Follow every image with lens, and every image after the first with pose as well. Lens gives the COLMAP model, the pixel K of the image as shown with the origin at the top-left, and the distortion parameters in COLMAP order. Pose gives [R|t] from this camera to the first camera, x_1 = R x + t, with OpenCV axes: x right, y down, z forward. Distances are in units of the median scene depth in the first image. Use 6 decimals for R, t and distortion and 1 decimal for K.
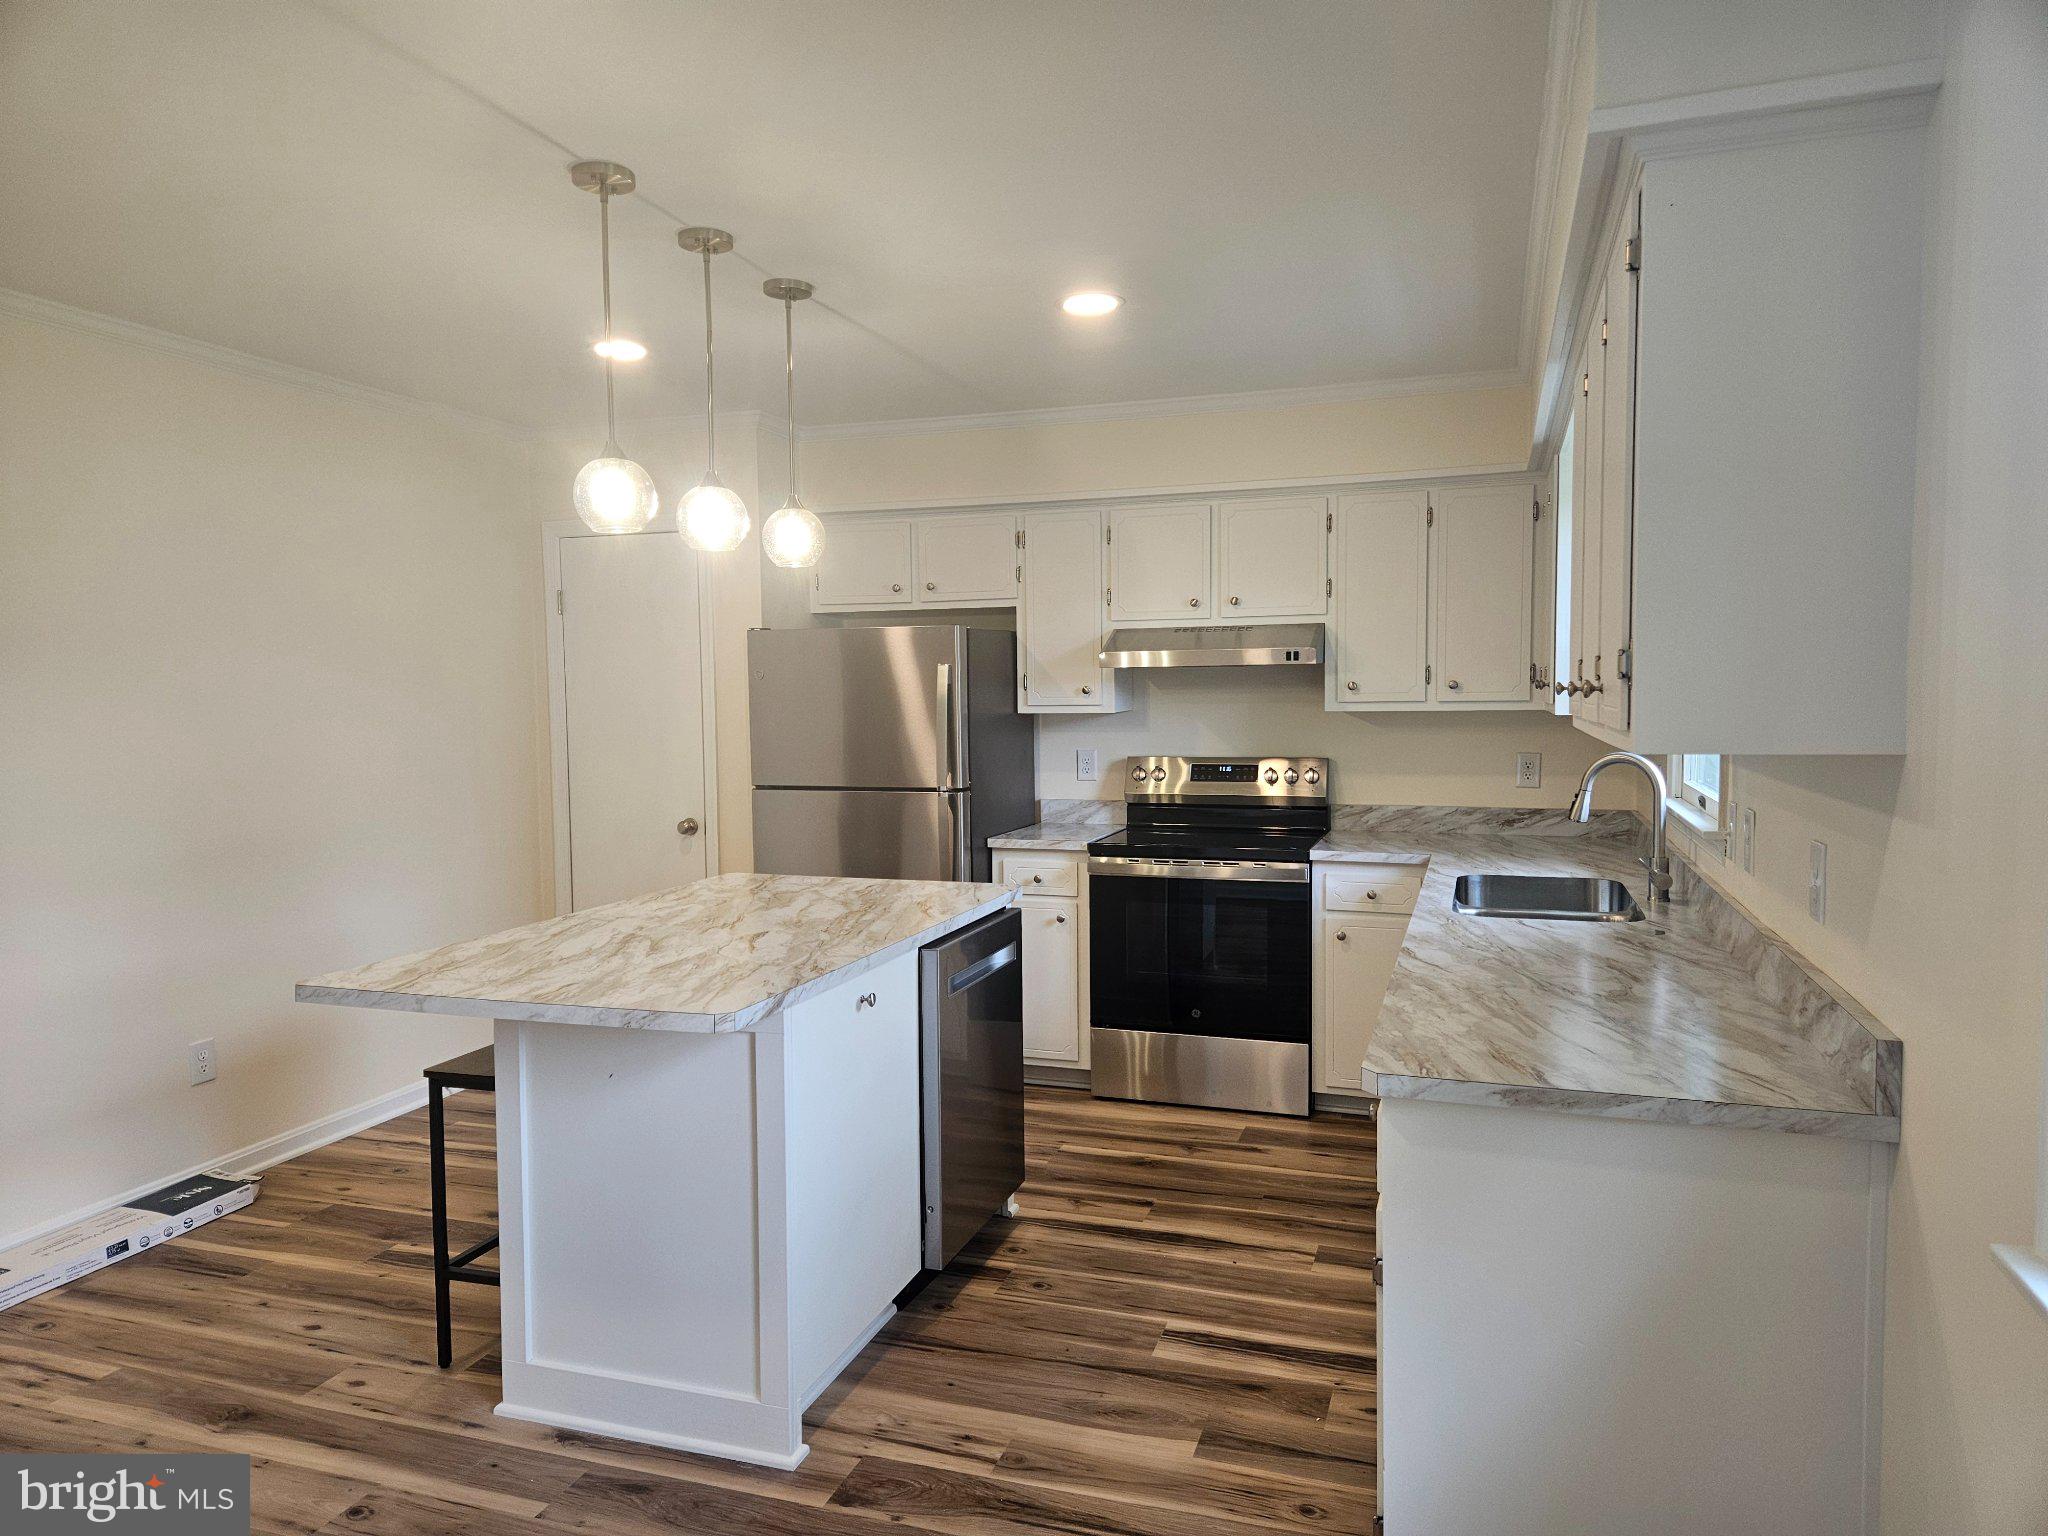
lens RADIAL K [[1379.6, 0, 1007.9], [0, 1379.6, 785.3], [0, 0, 1]] dist [0.068105, -0.052218]
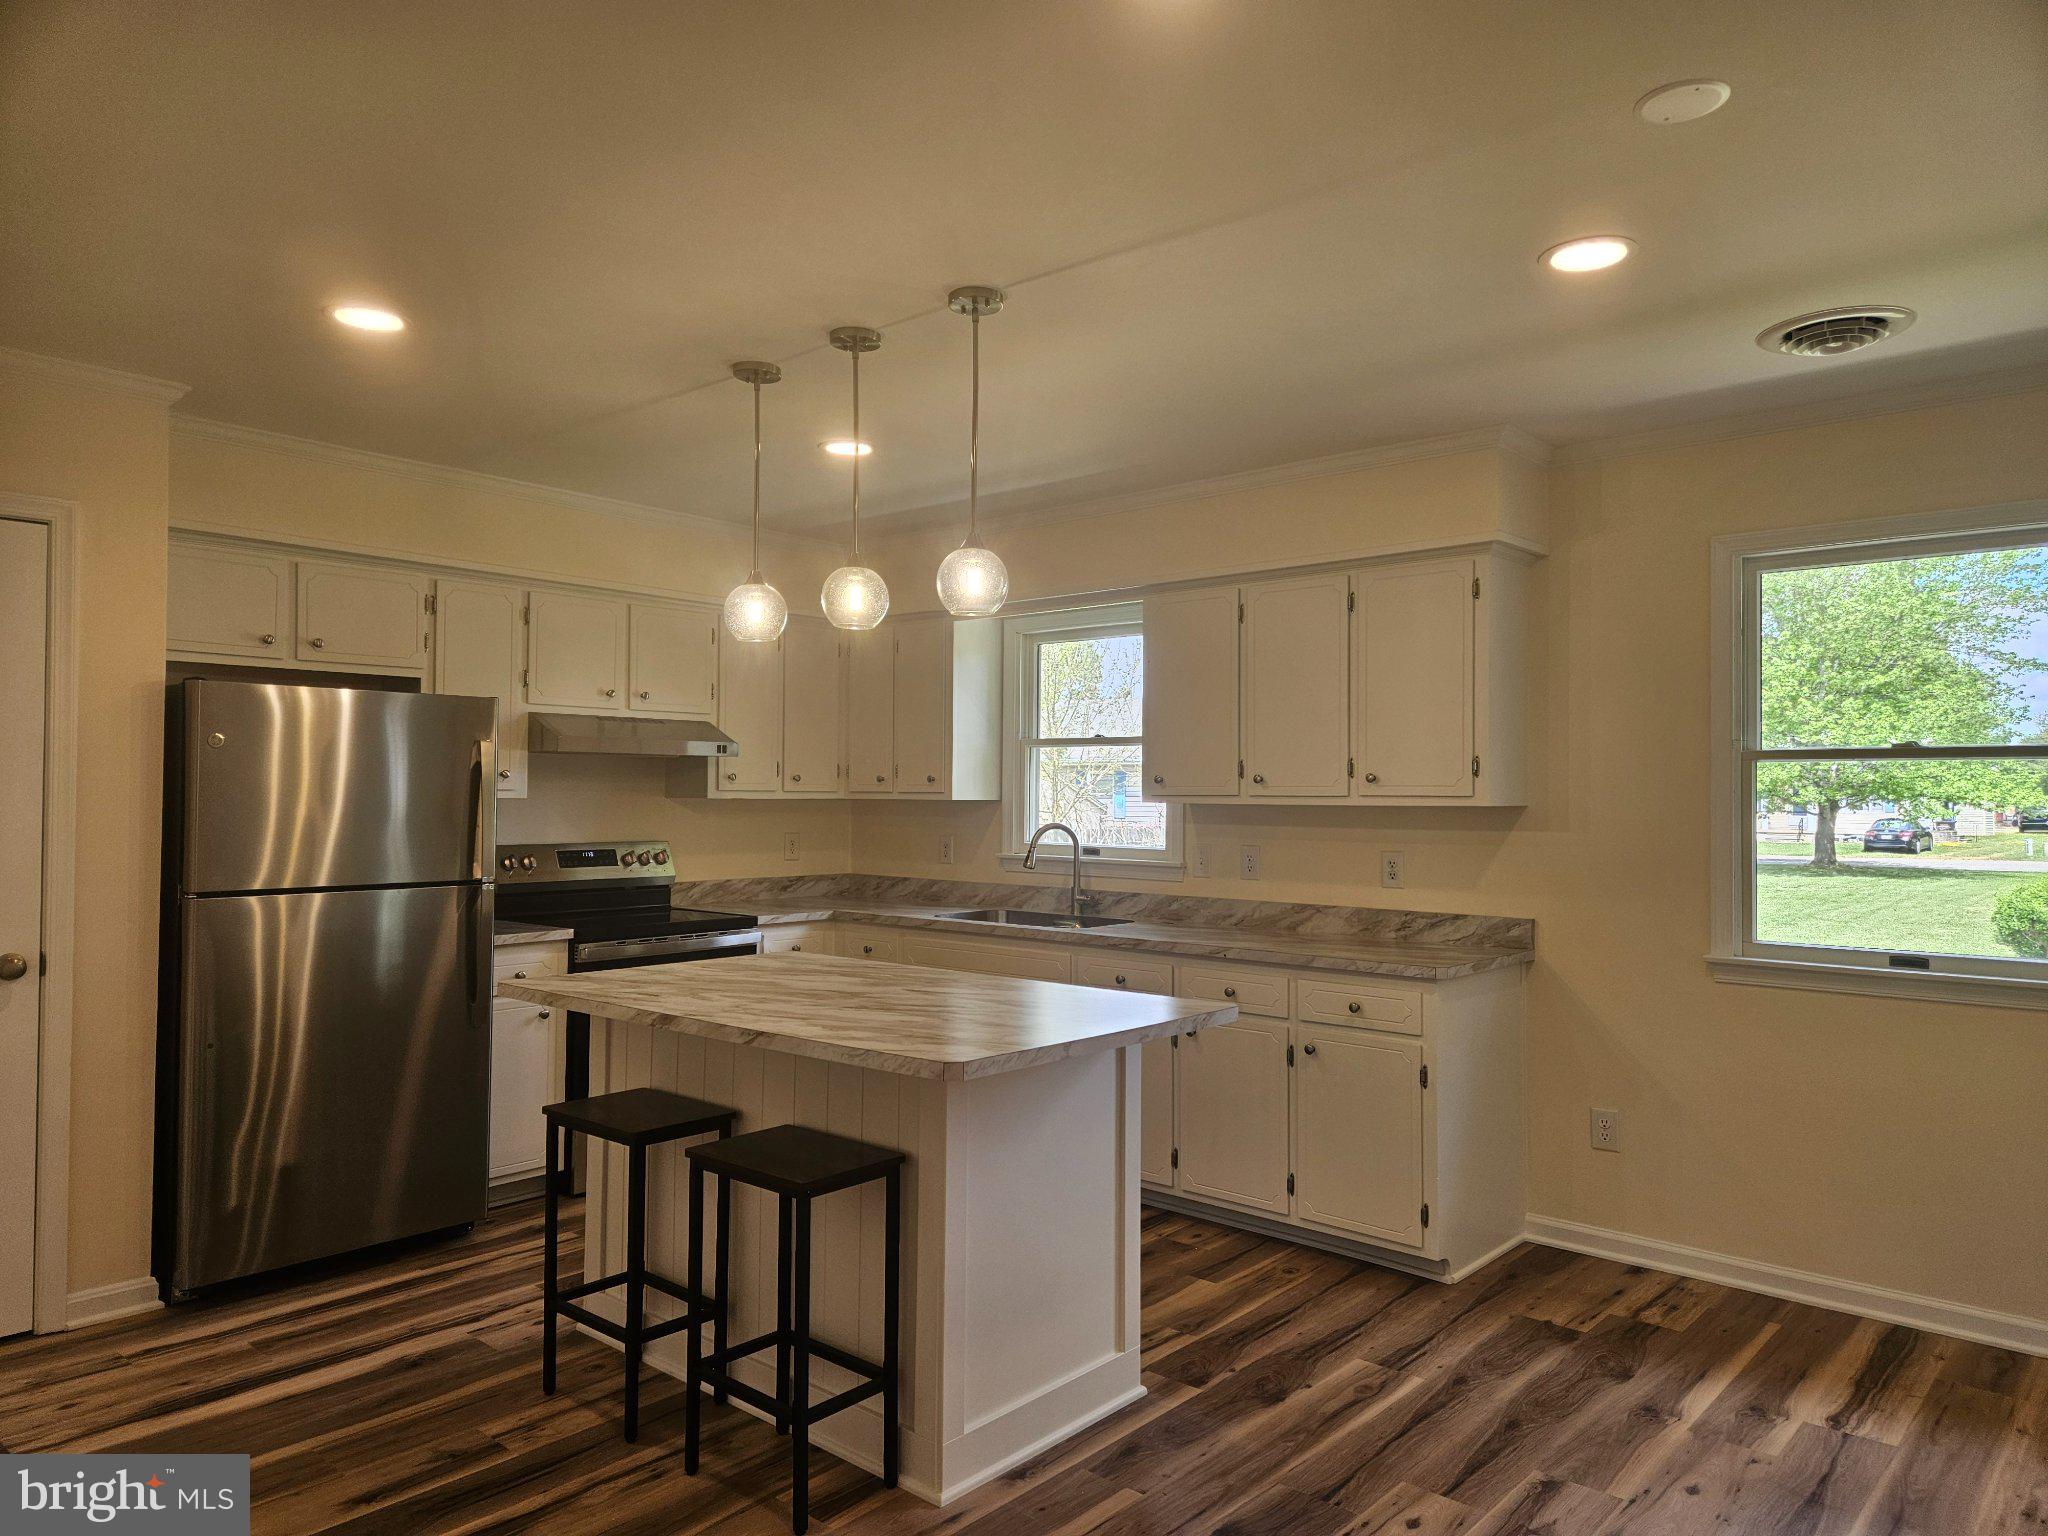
lens RADIAL K [[1379.6, 0, 1021.9], [0, 1379.6, 786.9], [0, 0, 1]] dist [0.068105, -0.052218]
pose [[0.371866, 0.018646, 0.928099, -0.745668], [0.055973, 0.997529, -0.042467, 0.000377], [-0.926597, 0.067741, 0.369903, 0.336631]]
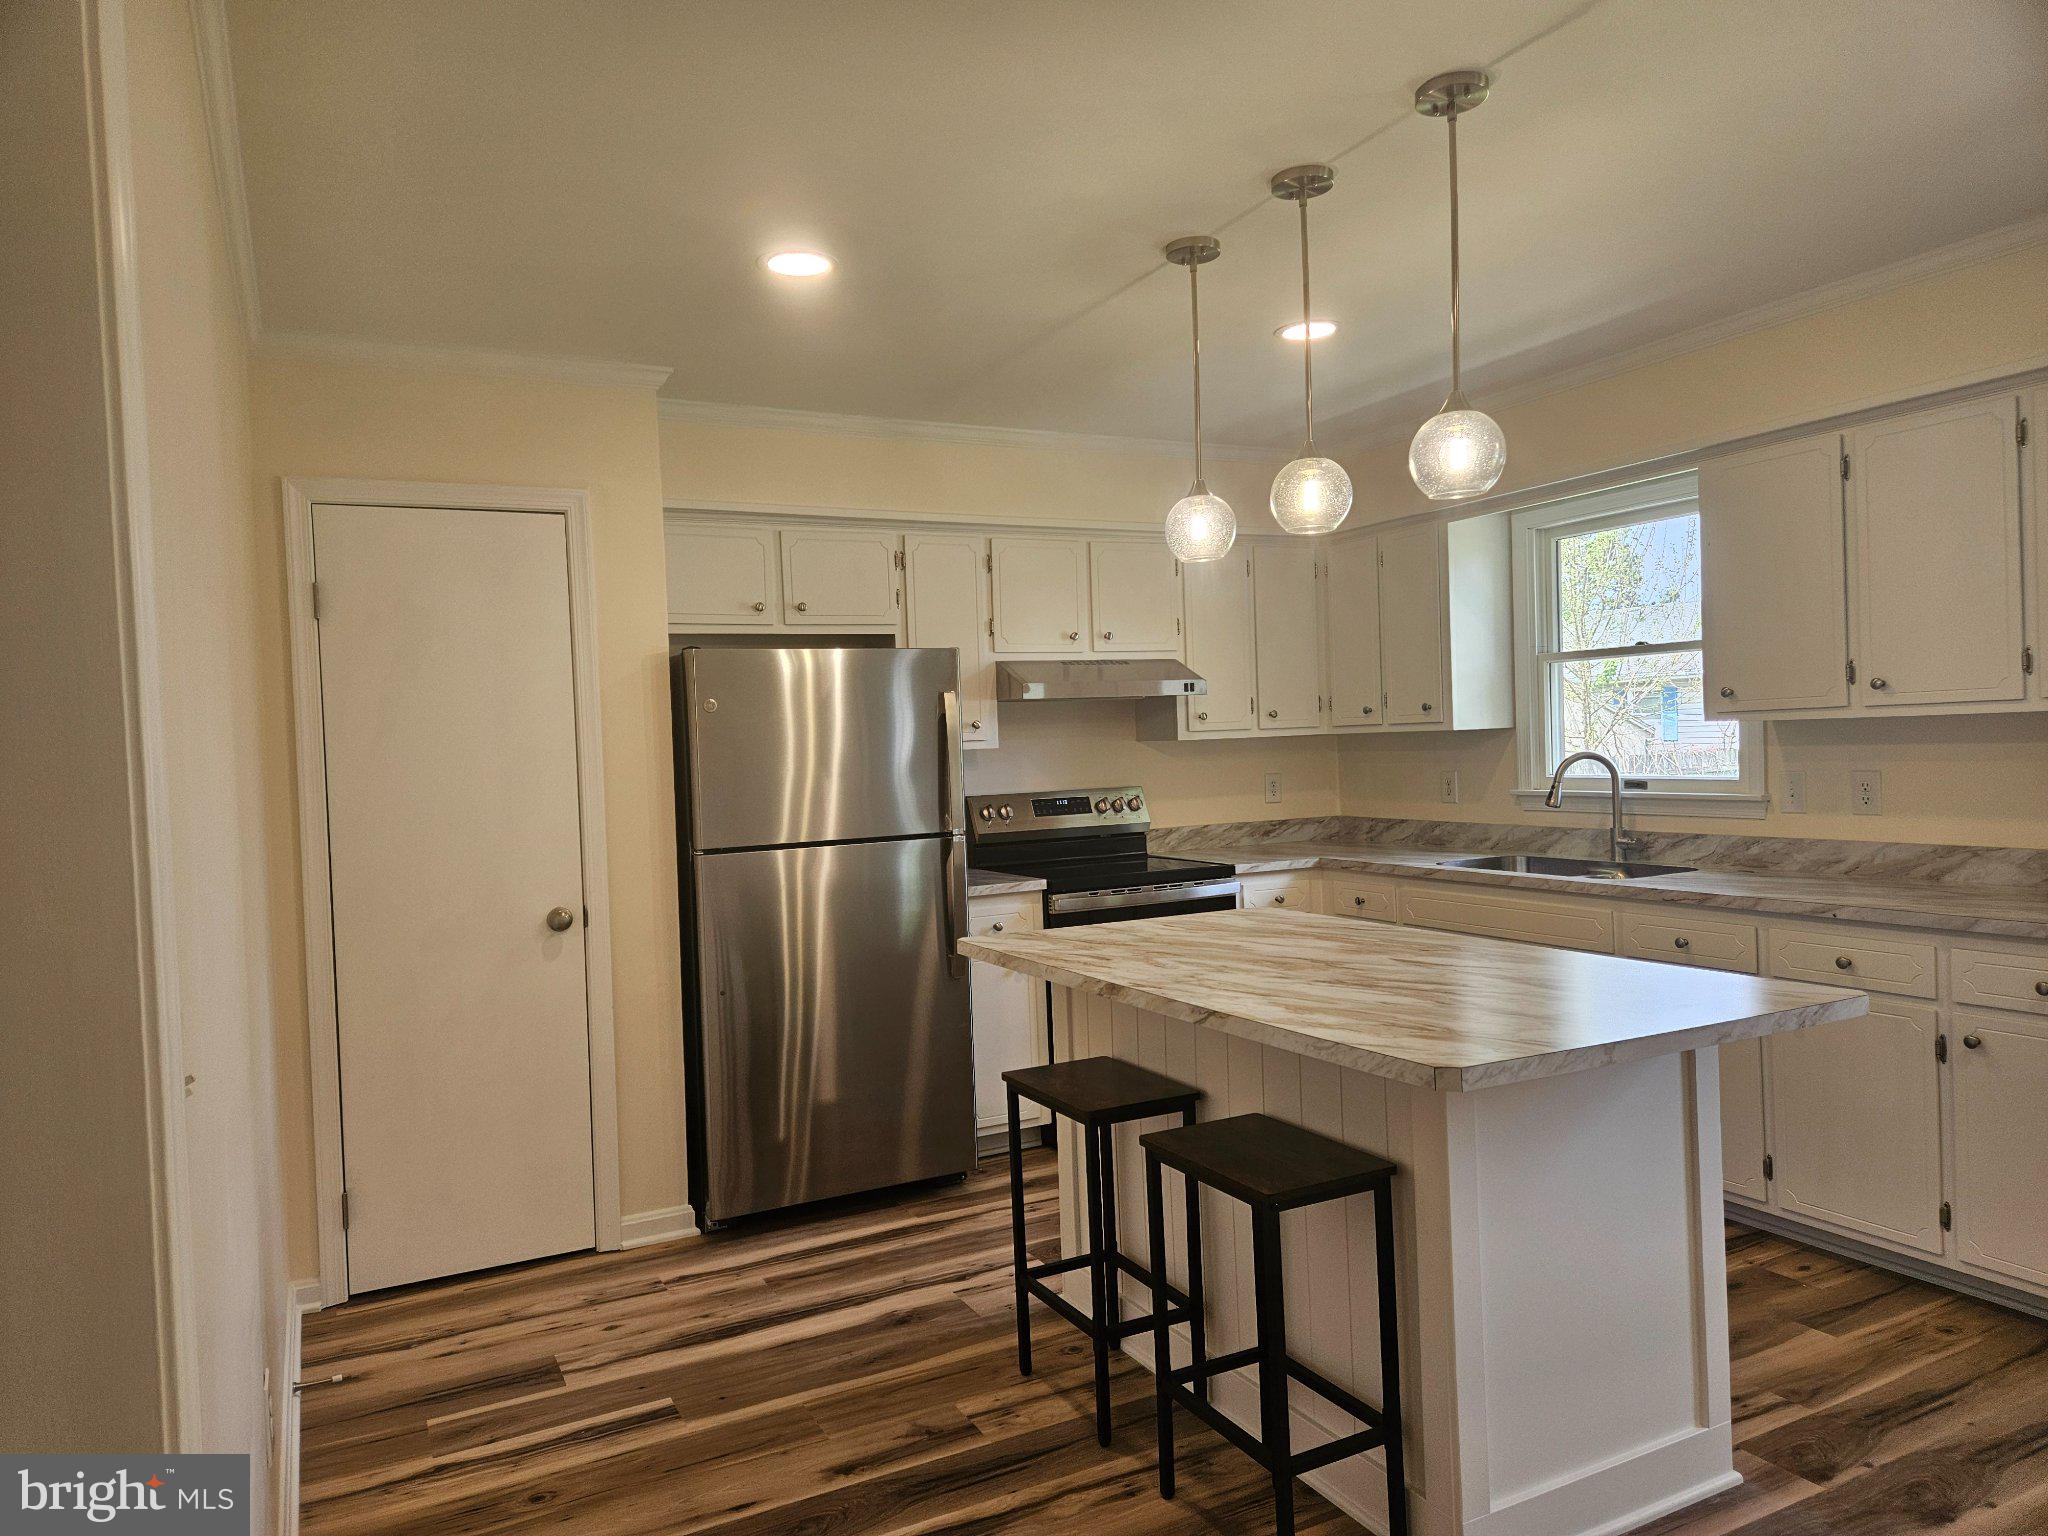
lens RADIAL K [[1379.6, 0, 990.2], [0, 1379.6, 776.3], [0, 0, 1]] dist [0.068105, -0.052218]
pose [[0.690577, -0.034072, 0.722456, -0.658491], [0.083362, 0.995982, -0.032712, -0.002514], [-0.718439, 0.082816, 0.690643, 0.366156]]
